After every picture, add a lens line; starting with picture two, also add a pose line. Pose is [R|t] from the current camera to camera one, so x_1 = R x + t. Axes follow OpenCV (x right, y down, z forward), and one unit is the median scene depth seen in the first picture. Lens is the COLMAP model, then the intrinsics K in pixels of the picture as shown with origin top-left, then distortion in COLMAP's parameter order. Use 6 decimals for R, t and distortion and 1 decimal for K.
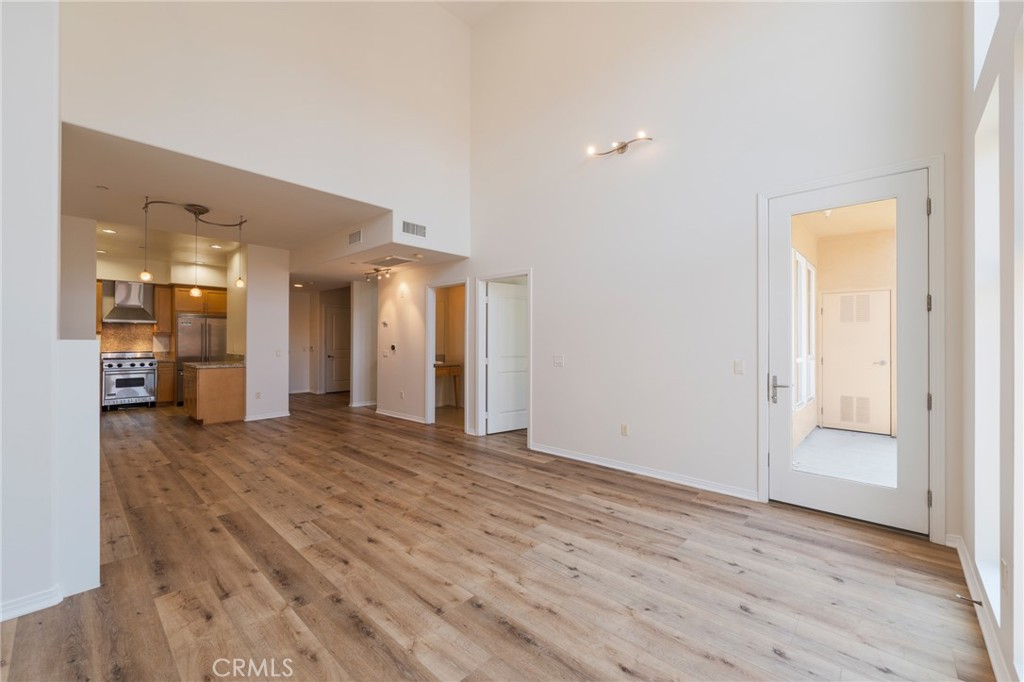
lens RADIAL K [[414.6, 0, 508.3], [0, 414.6, 337.0], [0, 0, 1]] dist [0.000386, -0.000253]
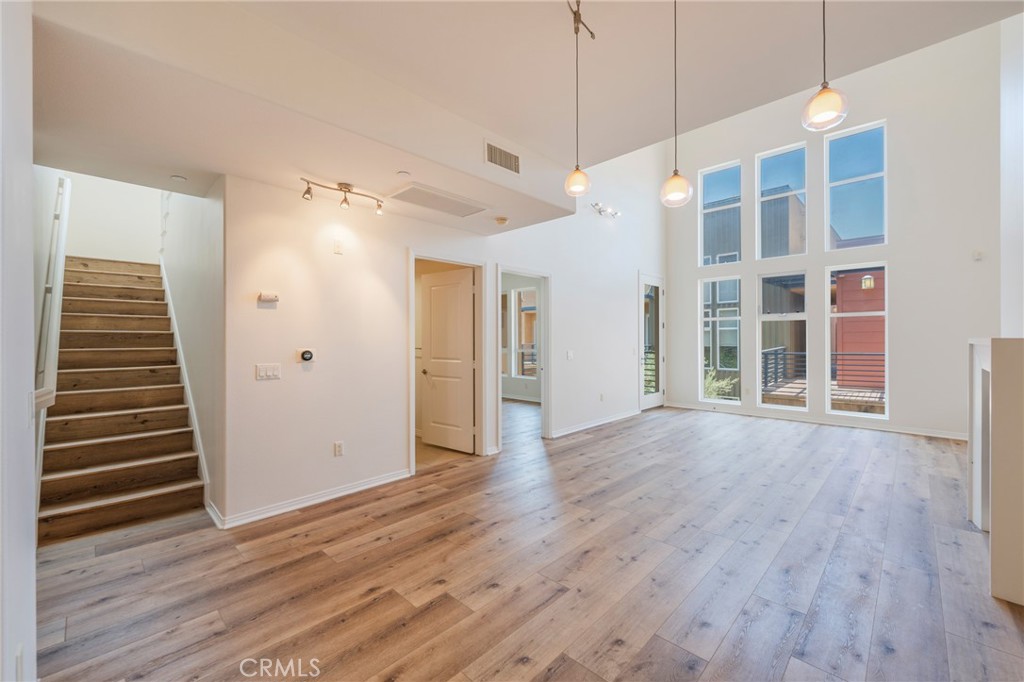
lens RADIAL K [[414.6, 0, 510.4], [0, 414.6, 338.4], [0, 0, 1]] dist [0.000386, -0.000253]
pose [[0.020381, -0.001574, 0.999791, -1.536012], [-0.005442, 0.999984, 0.001686, 0.007431], [-0.999777, -0.005475, 0.020372, 1.600846]]
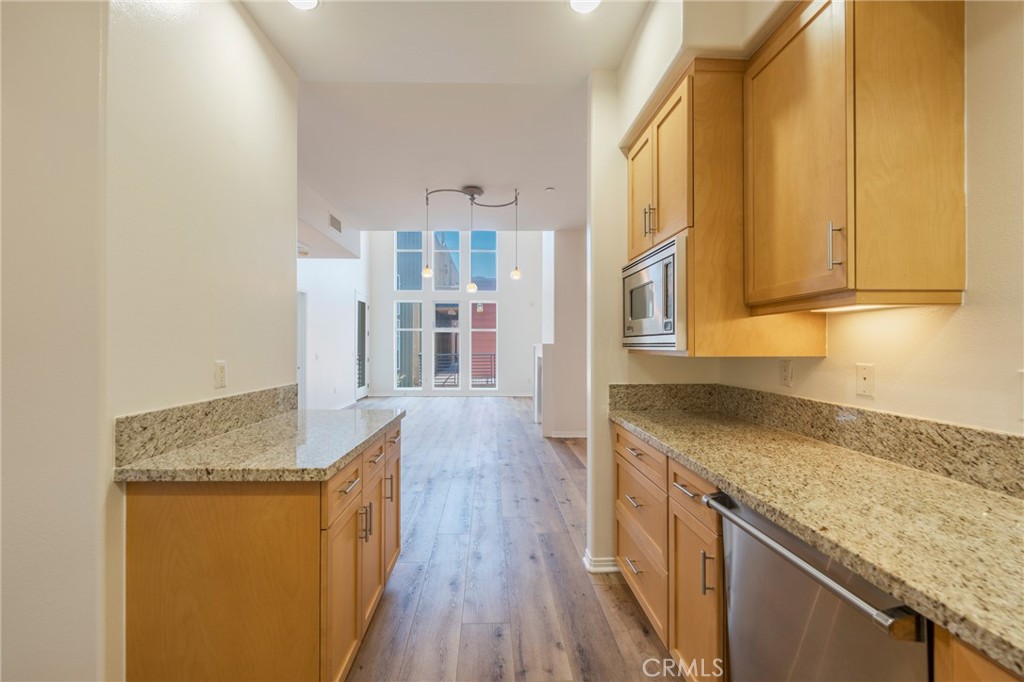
lens RADIAL K [[414.6, 0, 509.1], [0, 414.6, 341.5], [0, 0, 1]] dist [0.000386, -0.000253]
pose [[-0.713370, 0.001777, 0.700786, -1.995252], [-0.009134, 0.999888, -0.011834, 0.017736], [-0.700728, -0.014843, -0.713274, 2.202178]]
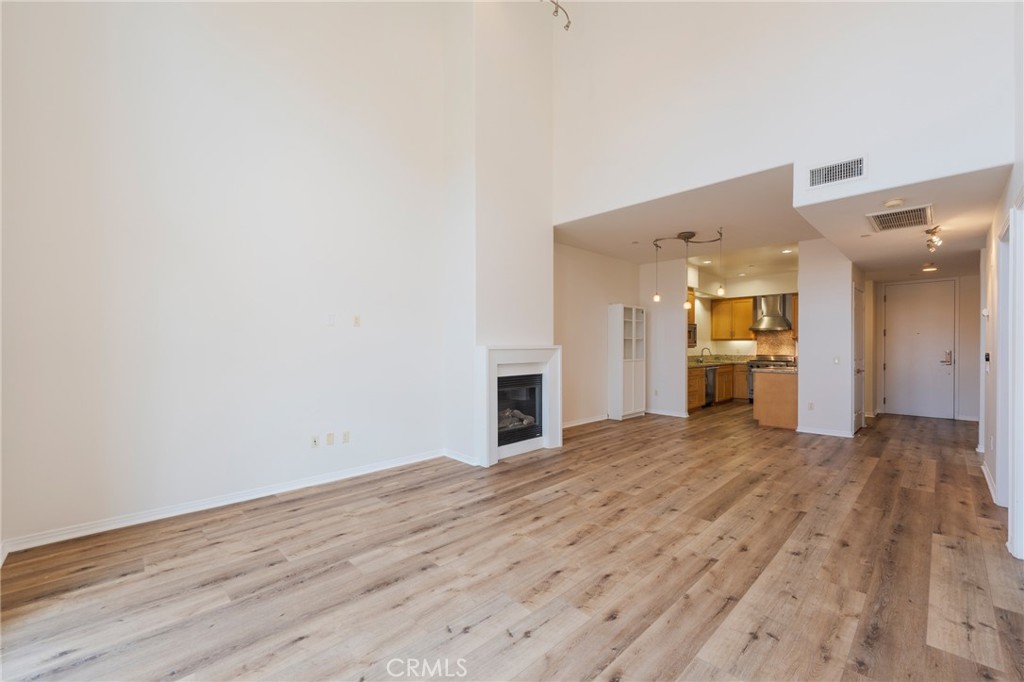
lens RADIAL K [[414.6, 0, 514.8], [0, 414.6, 350.8], [0, 0, 1]] dist [0.000386, -0.000253]
pose [[-0.046106, 0.011152, -0.998874, 0.665961], [0.011678, 0.999875, 0.010624, 0.004982], [0.998868, -0.011175, -0.046230, 0.795618]]
